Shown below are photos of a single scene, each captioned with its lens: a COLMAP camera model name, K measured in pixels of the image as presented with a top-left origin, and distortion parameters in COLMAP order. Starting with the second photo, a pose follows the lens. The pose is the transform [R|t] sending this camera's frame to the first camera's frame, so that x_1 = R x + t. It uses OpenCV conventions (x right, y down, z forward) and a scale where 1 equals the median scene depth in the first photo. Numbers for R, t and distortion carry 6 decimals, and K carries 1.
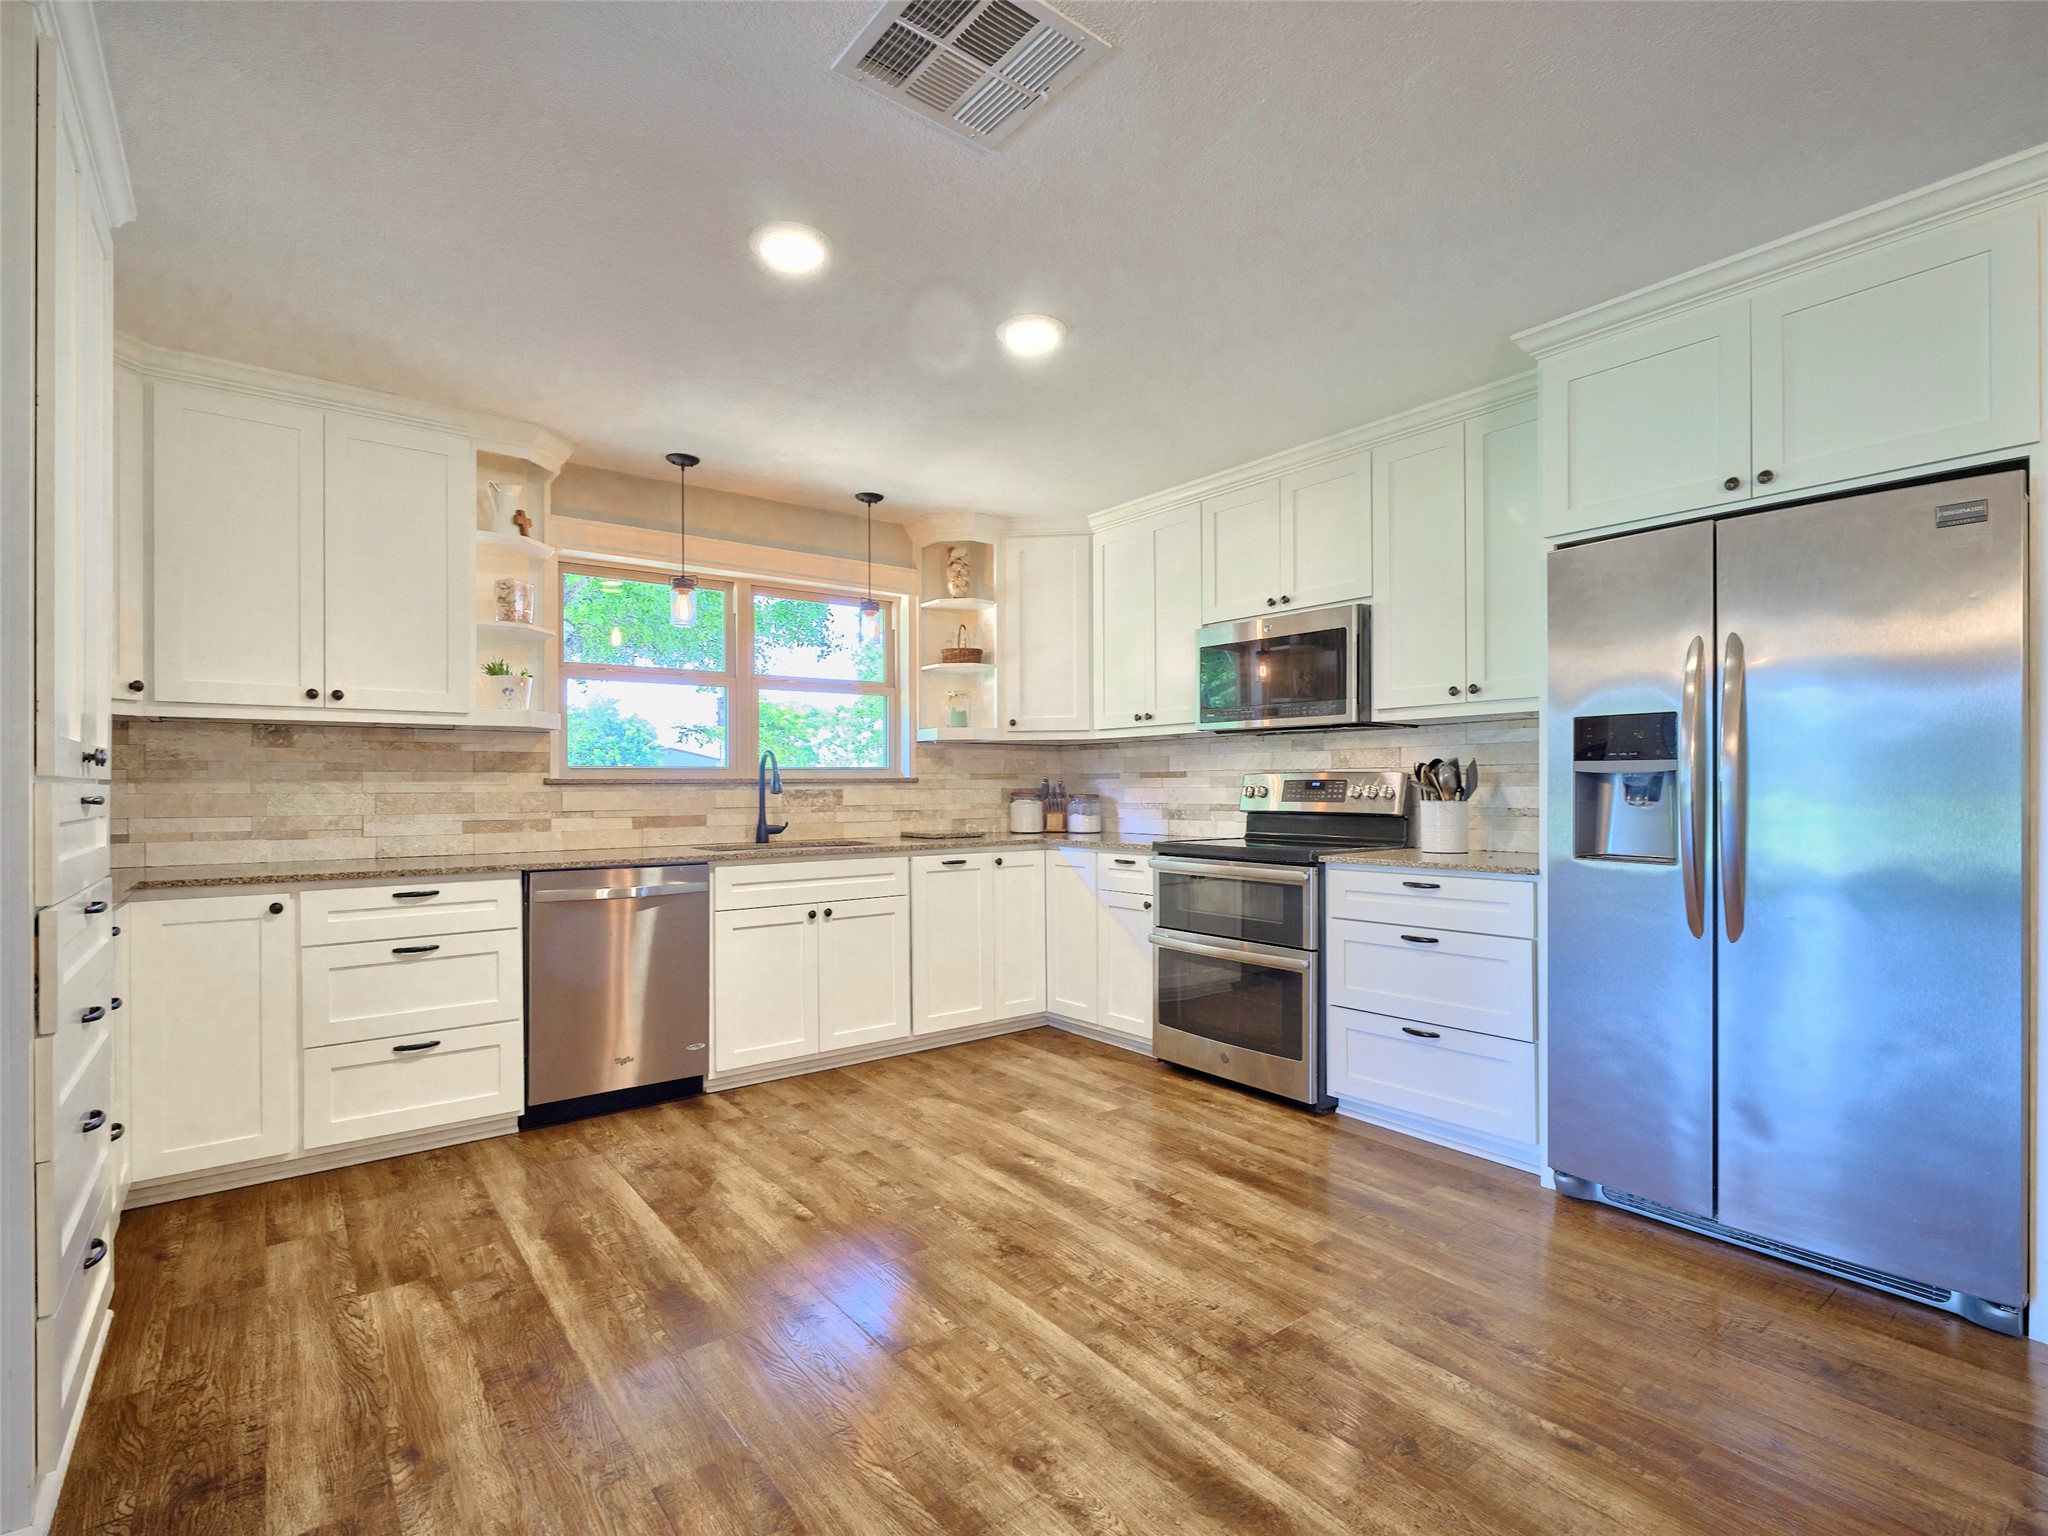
lens RADIAL K [[968.7, 0, 1016.5], [0, 968.7, 803.4], [0, 0, 1]] dist [-0.004246, 0.000007]
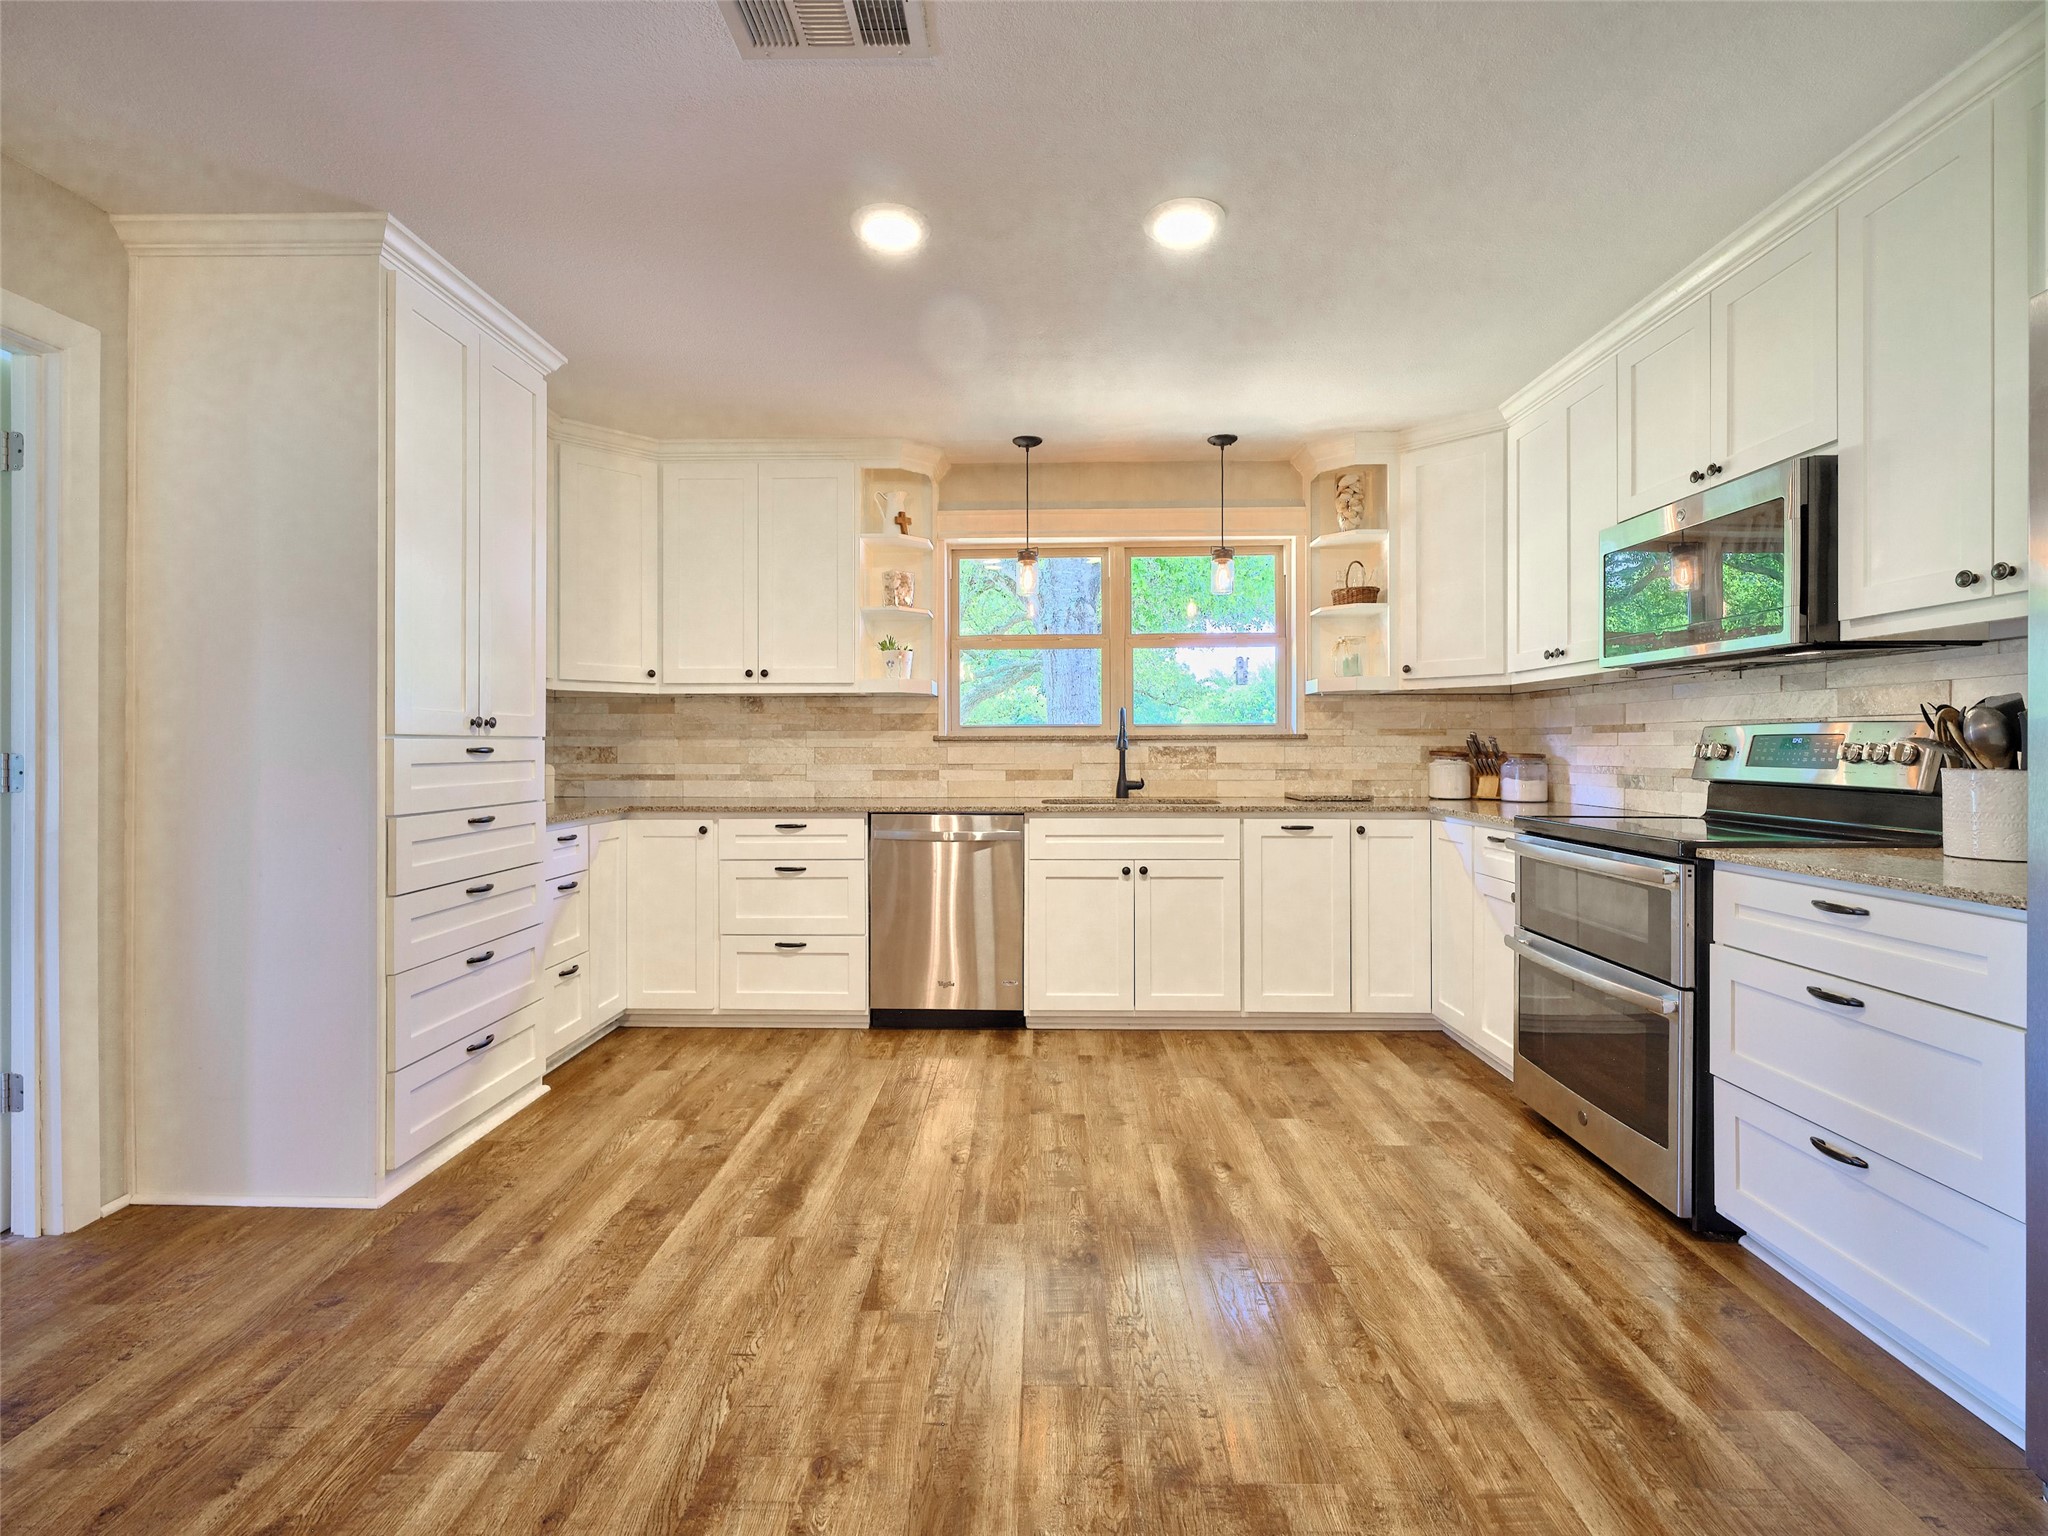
lens RADIAL K [[932.6, 0, 1009.8], [0, 932.6, 761.6], [0, 0, 1]] dist [-0.001864, 0.000840]
pose [[0.775873, 0.014549, -0.630721, 0.320040], [-0.013607, 0.999887, 0.006327, -0.002877], [0.630742, 0.003673, 0.775984, 0.187634]]
